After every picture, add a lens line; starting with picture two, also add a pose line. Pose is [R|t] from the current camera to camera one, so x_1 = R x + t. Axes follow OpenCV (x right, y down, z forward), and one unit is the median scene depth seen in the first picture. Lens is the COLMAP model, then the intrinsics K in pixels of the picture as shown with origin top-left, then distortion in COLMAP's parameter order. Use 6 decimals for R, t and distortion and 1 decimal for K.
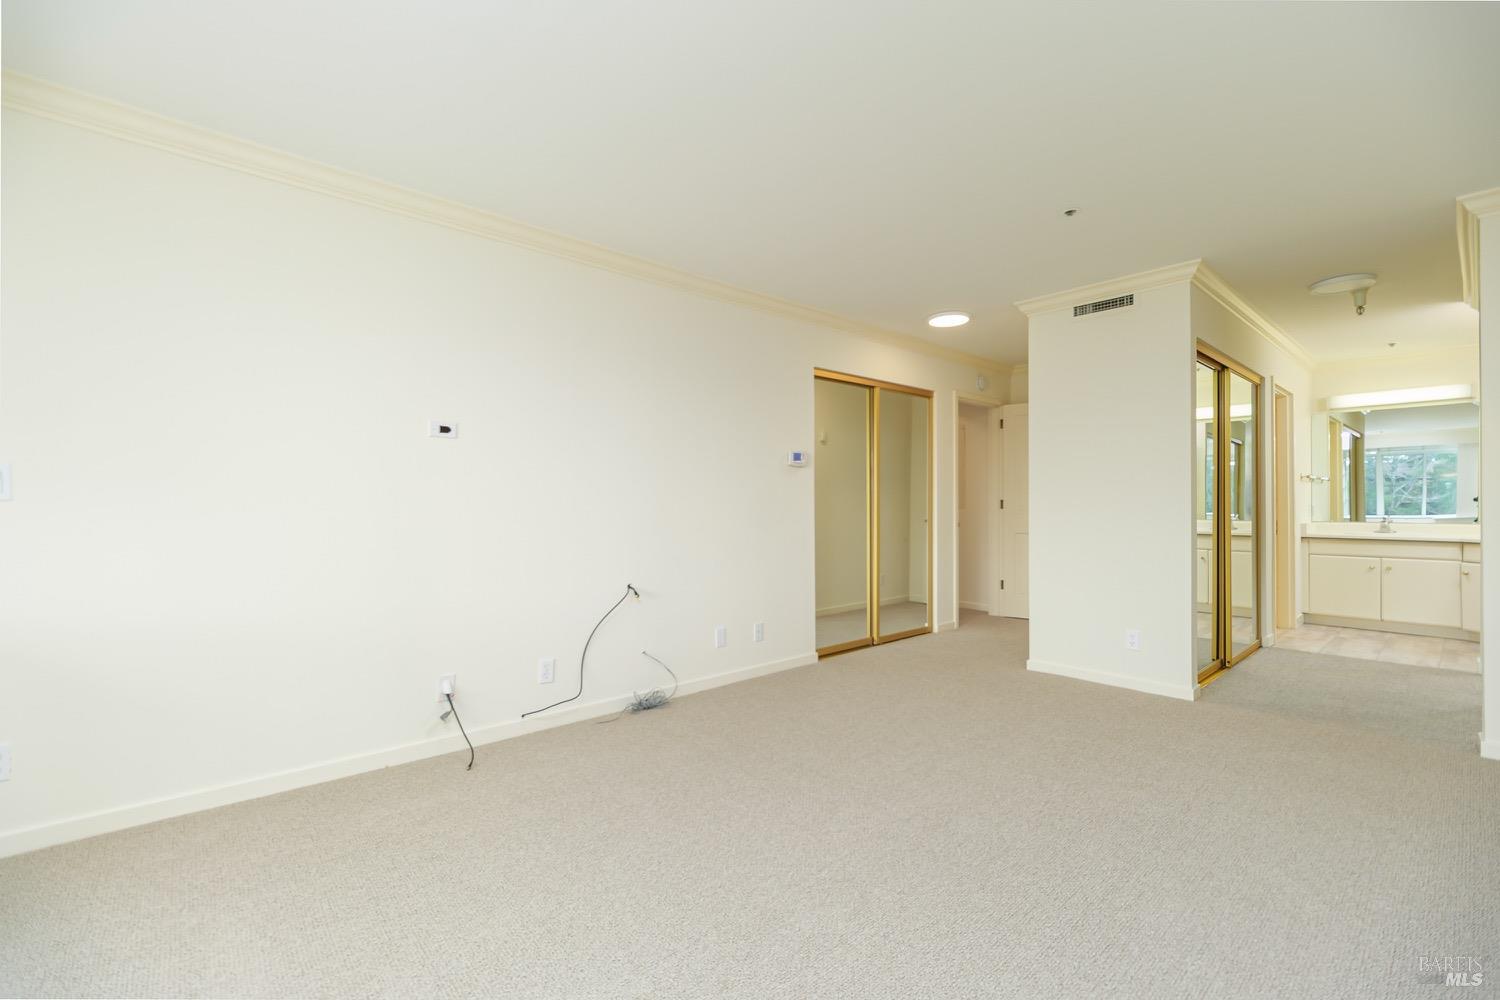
lens RADIAL K [[660.7, 0, 756.1], [0, 660.7, 502.0], [0, 0, 1]] dist [-0.002431, -0.000305]
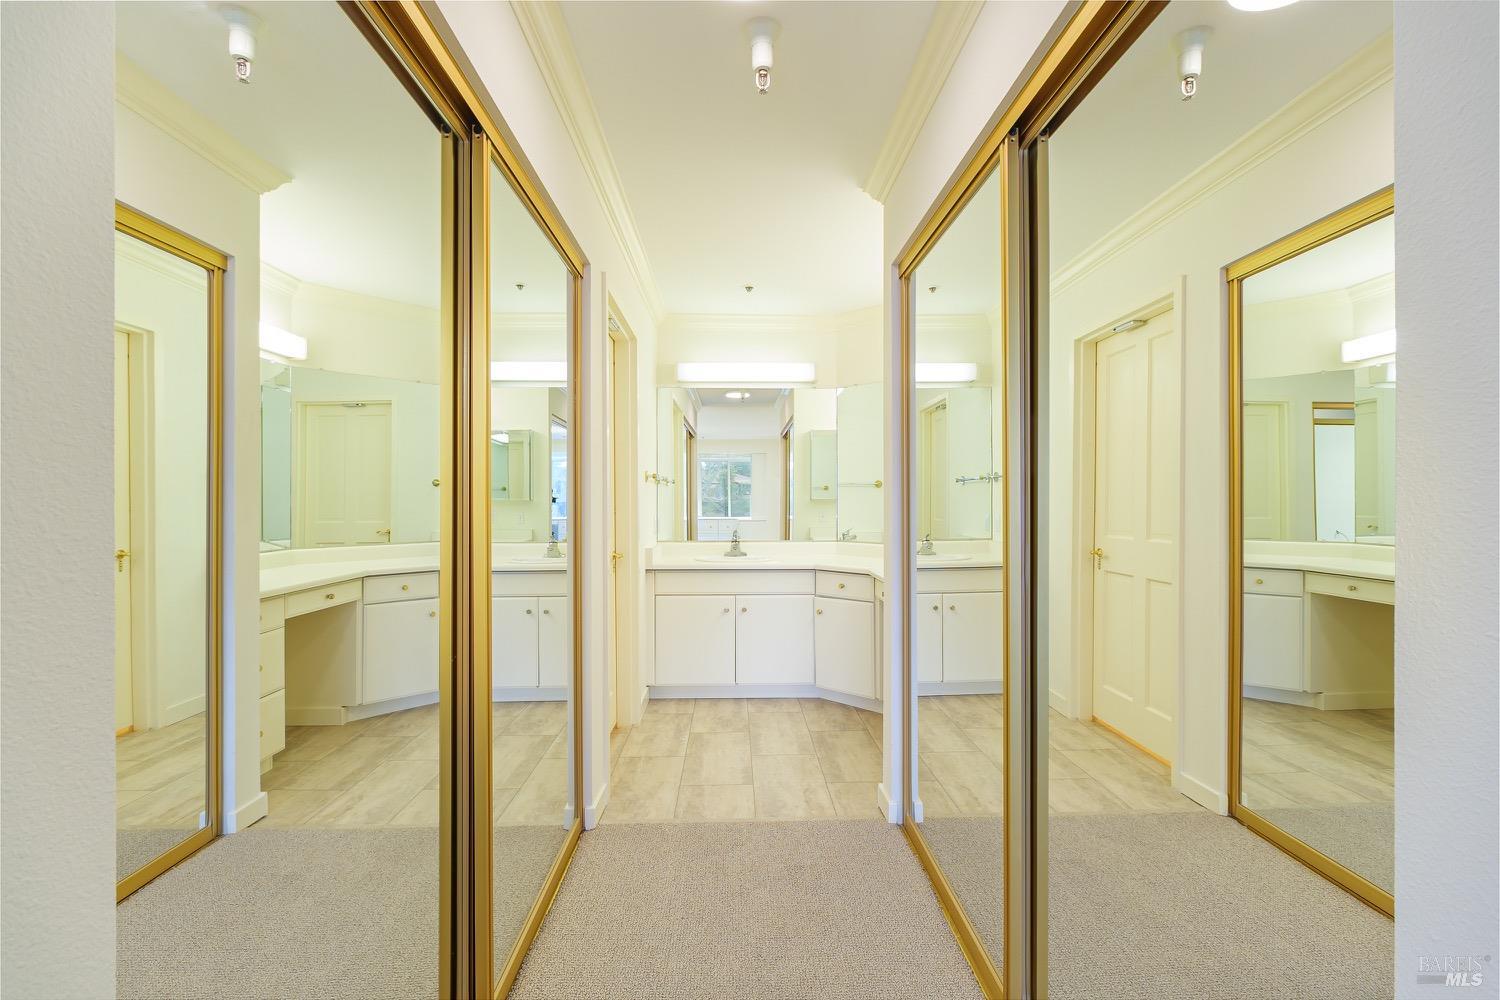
lens RADIAL K [[660.7, 0, 756.1], [0, 660.7, 502.0], [0, 0, 1]] dist [-0.002431, -0.000305]
pose [[0.647560, -0.001481, 0.762013, 0.414557], [-0.001885, 0.999992, 0.003544, -0.015657], [-0.762012, -0.003731, 0.647552, 0.512173]]
